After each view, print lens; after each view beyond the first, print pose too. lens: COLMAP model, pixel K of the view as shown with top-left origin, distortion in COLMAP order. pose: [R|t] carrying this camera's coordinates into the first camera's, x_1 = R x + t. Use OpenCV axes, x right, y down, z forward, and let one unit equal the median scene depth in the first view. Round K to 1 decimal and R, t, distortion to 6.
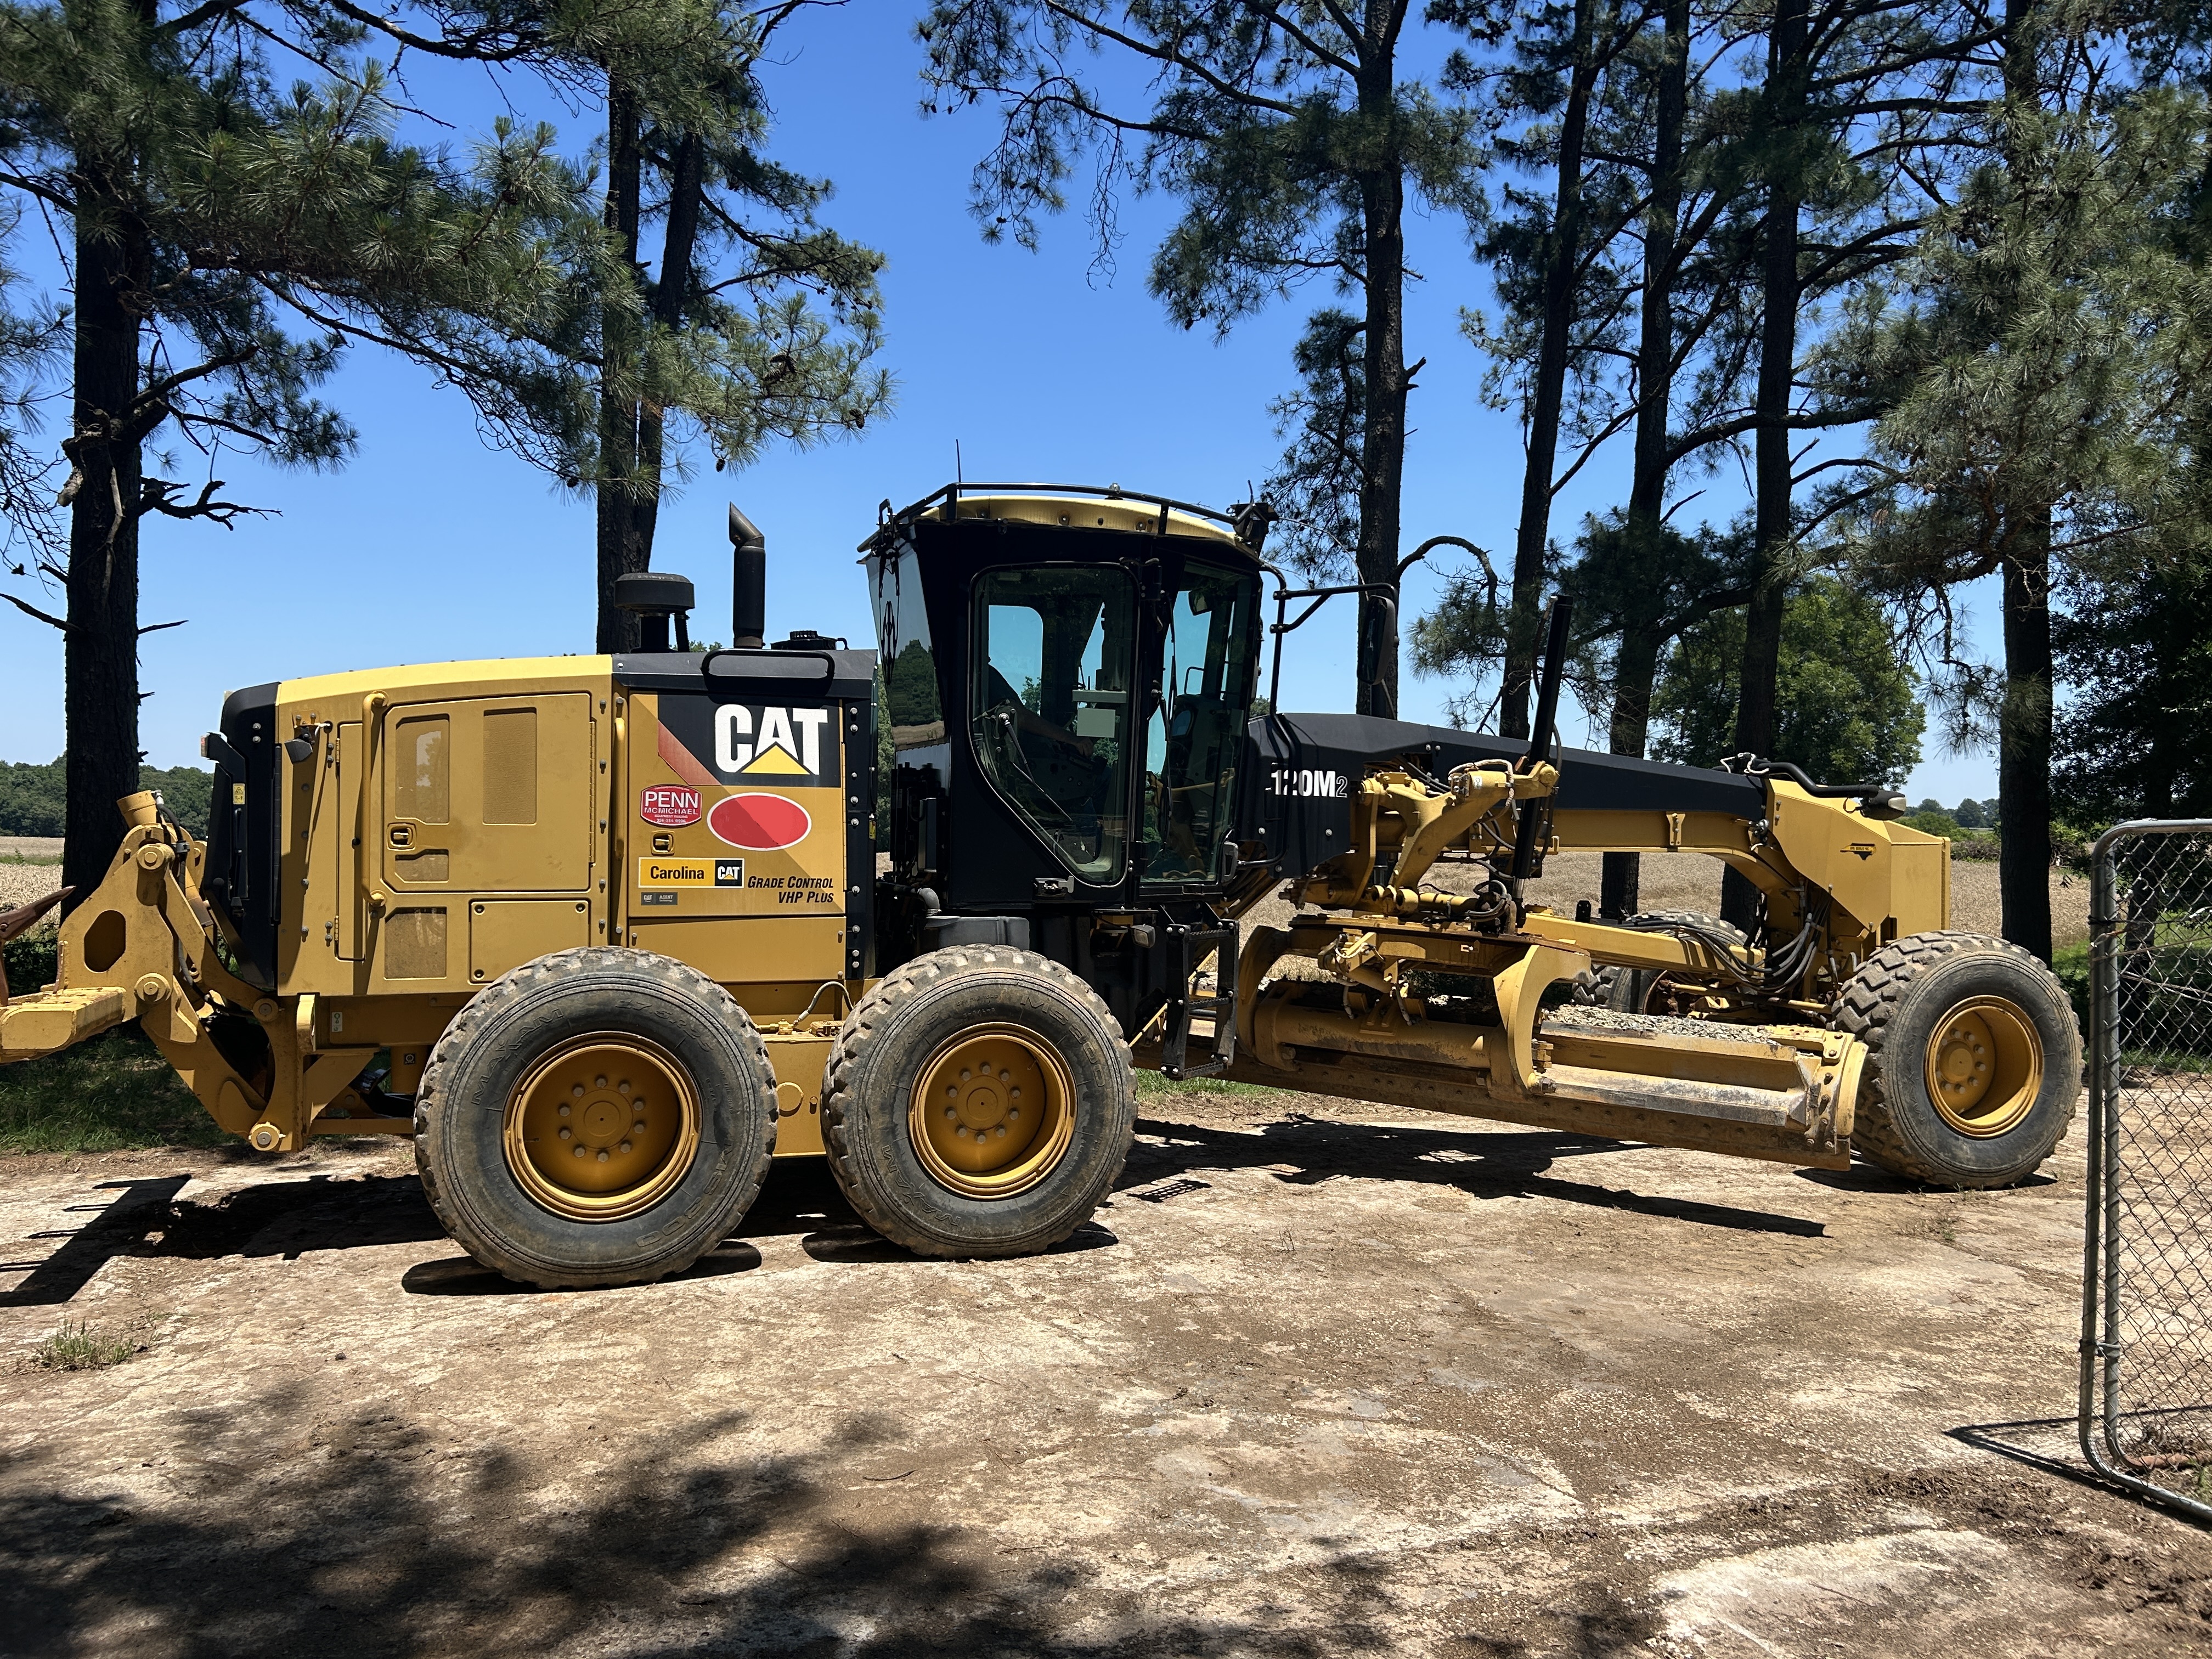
lens RADIAL K [[1672.4, 0, 1095.3], [0, 1672.4, 838.5], [0, 0, 1]] dist [0.063043, -0.074249]
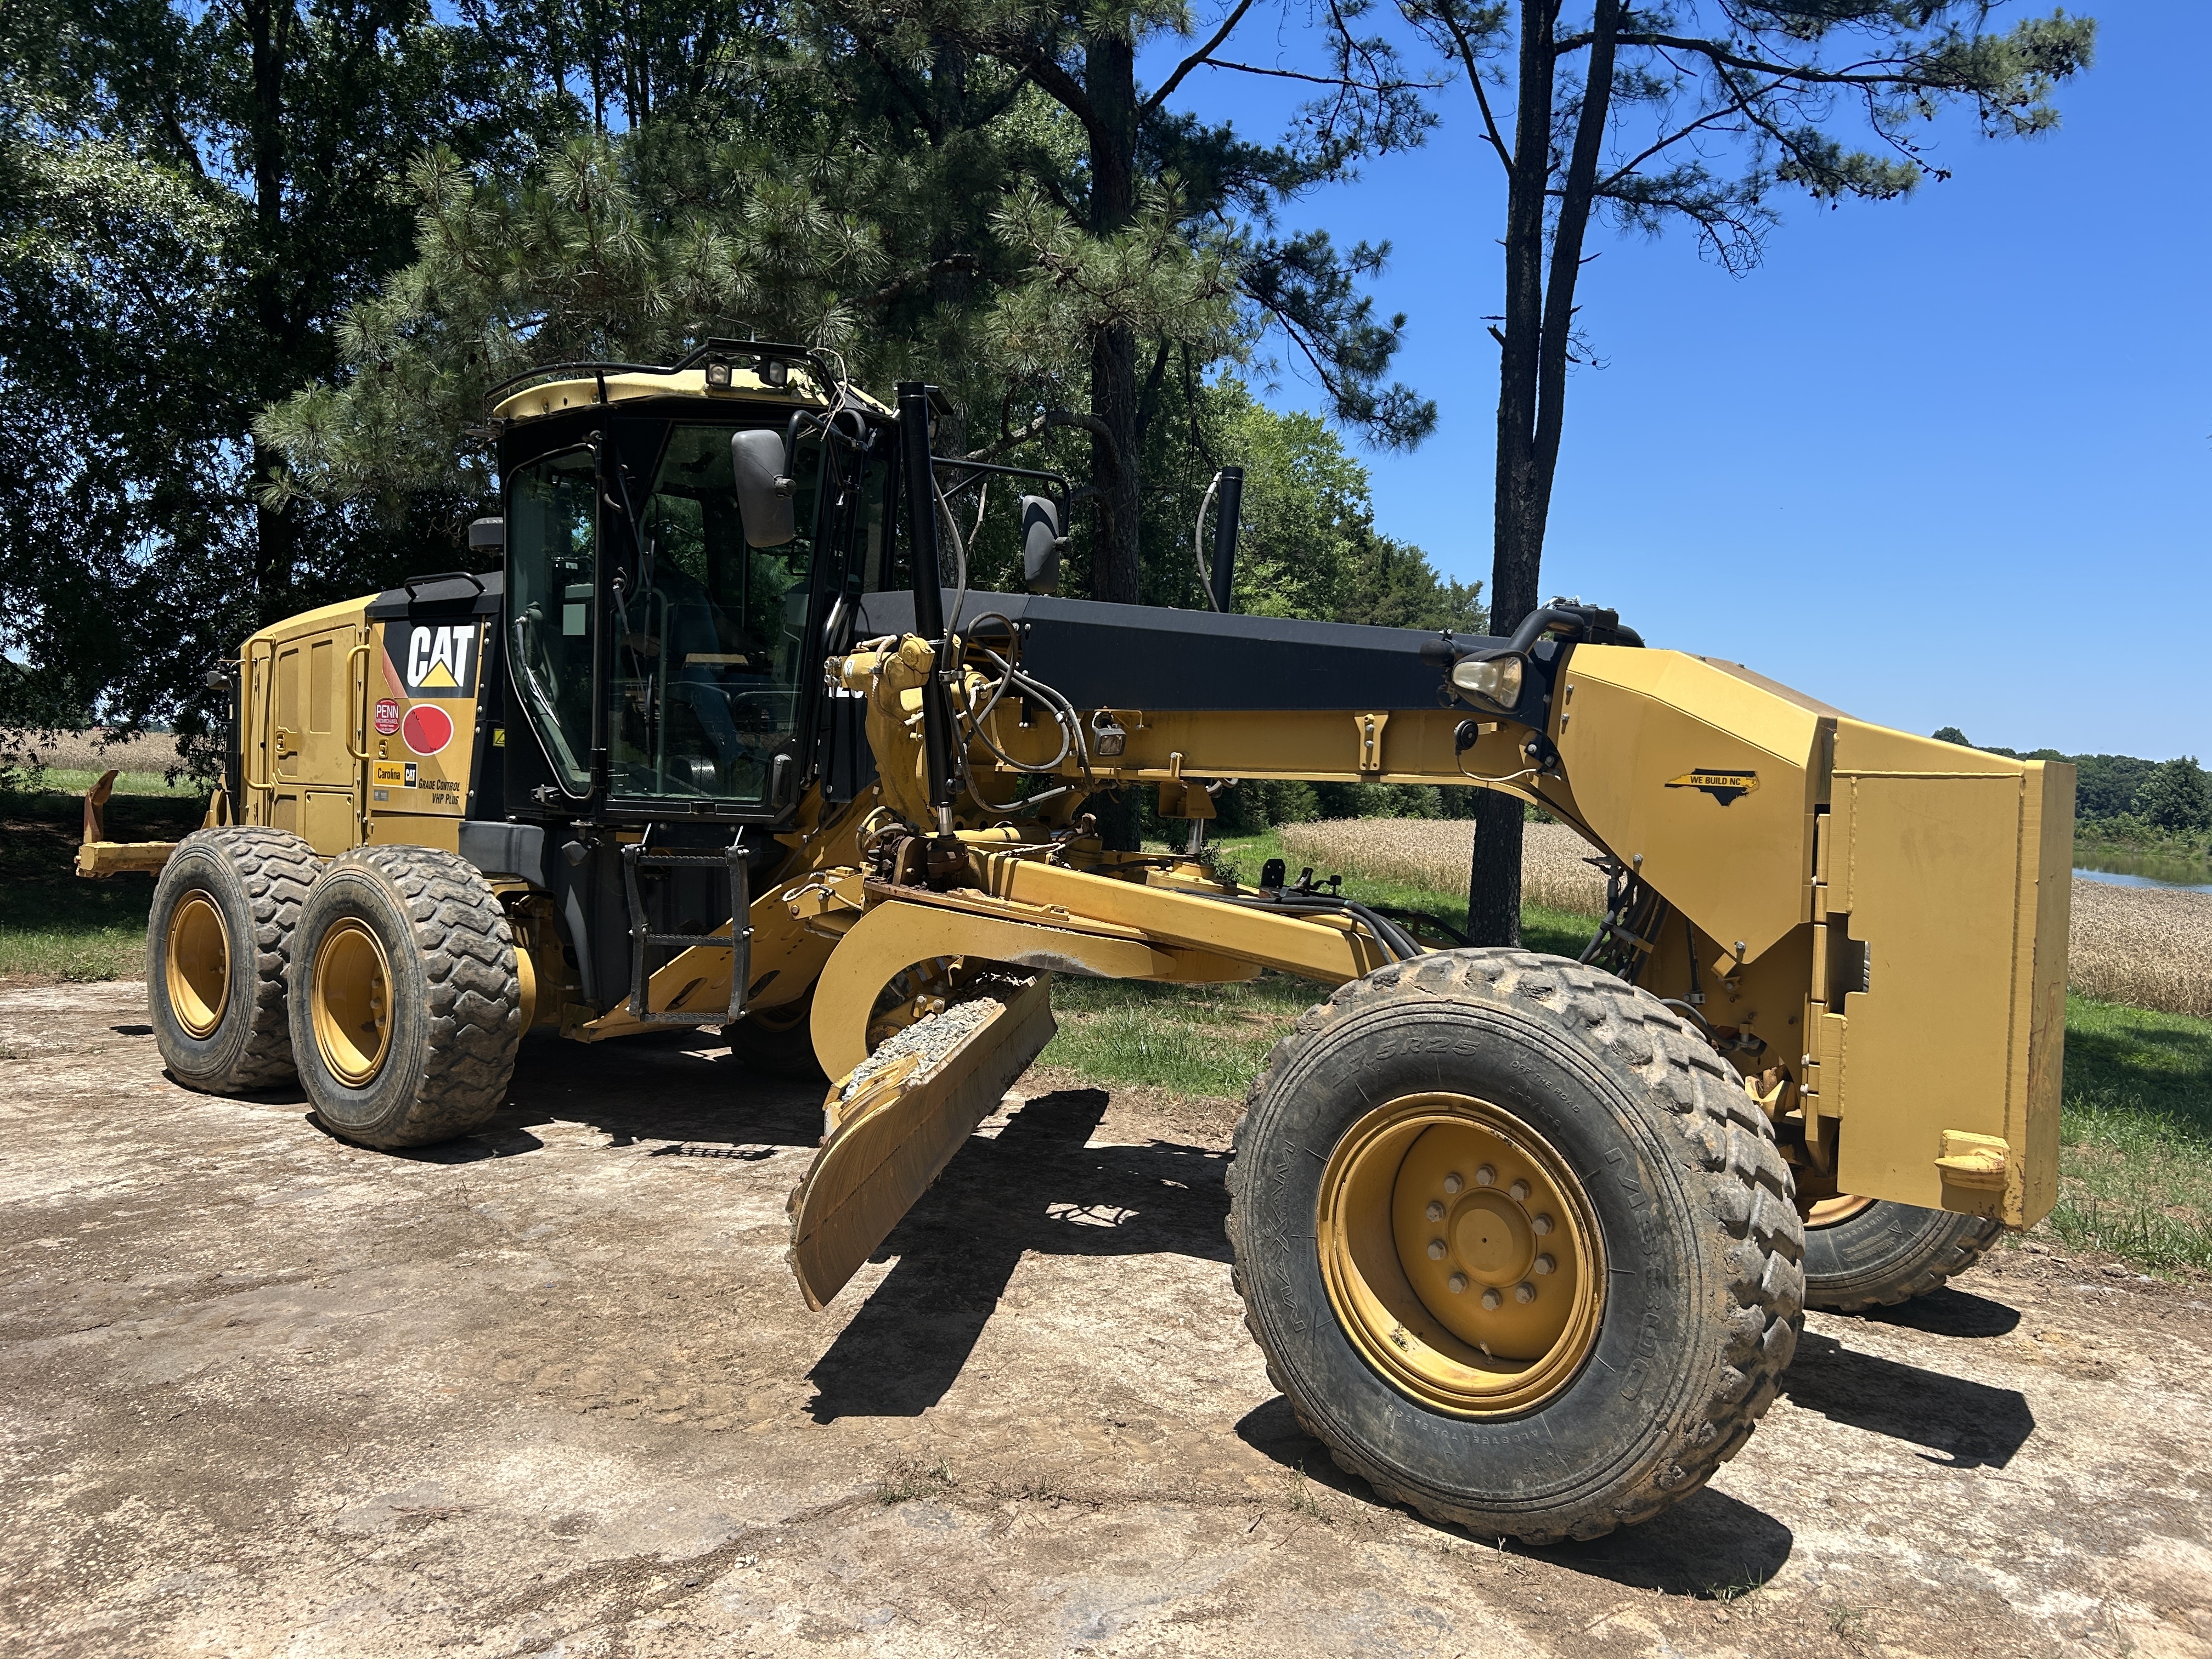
lens RADIAL K [[1627.2, 0, 1150.5], [0, 1627.2, 849.5], [0, 0, 1]] dist [-0.032925, -0.005281]
pose [[0.555643, 0.044364, -0.830236, 1.102175], [-0.033146, 0.998964, 0.031197, 0.022902], [0.830760, 0.010185, 0.556538, 0.910735]]
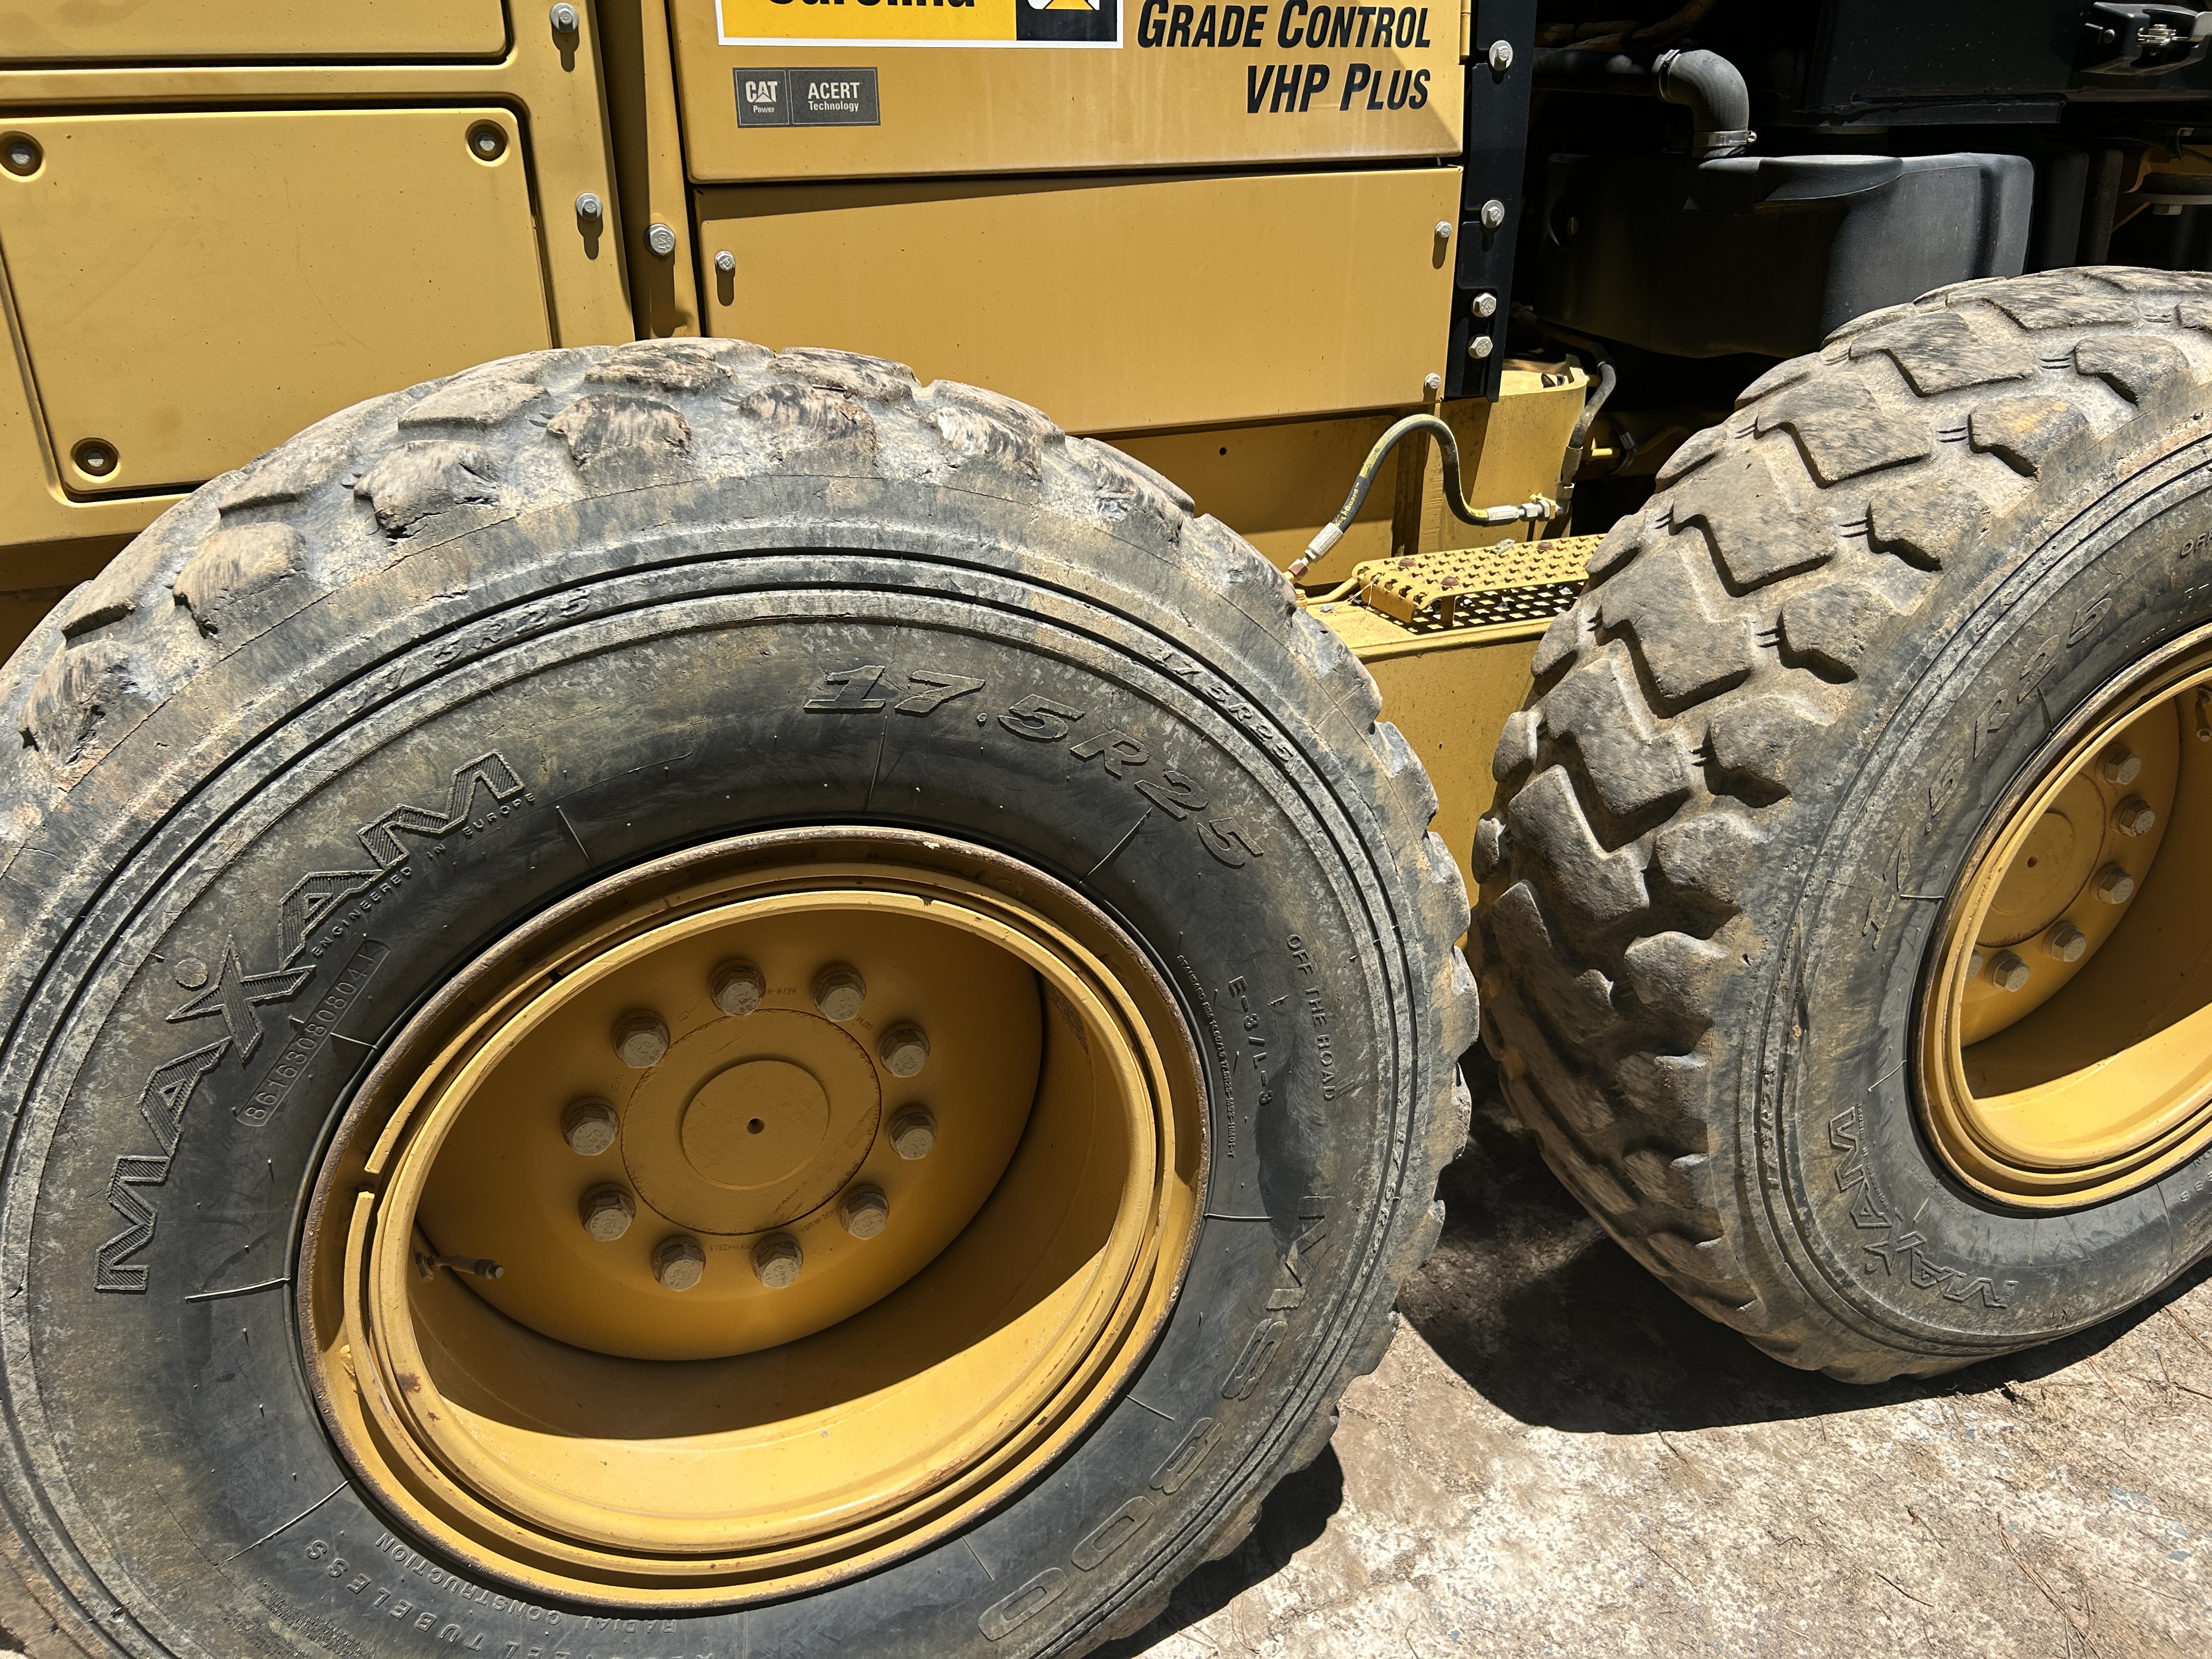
lens RADIAL K [[1672.4, 0, 1095.3], [0, 1672.4, 838.5], [0, 0, 1]] dist [0.063043, -0.074249]
pose [[0.998459, -0.038396, 0.040072, -0.258564], [0.018576, 0.911610, 0.410637, 0.037813], [-0.052297, -0.409259, 0.910918, 0.817053]]
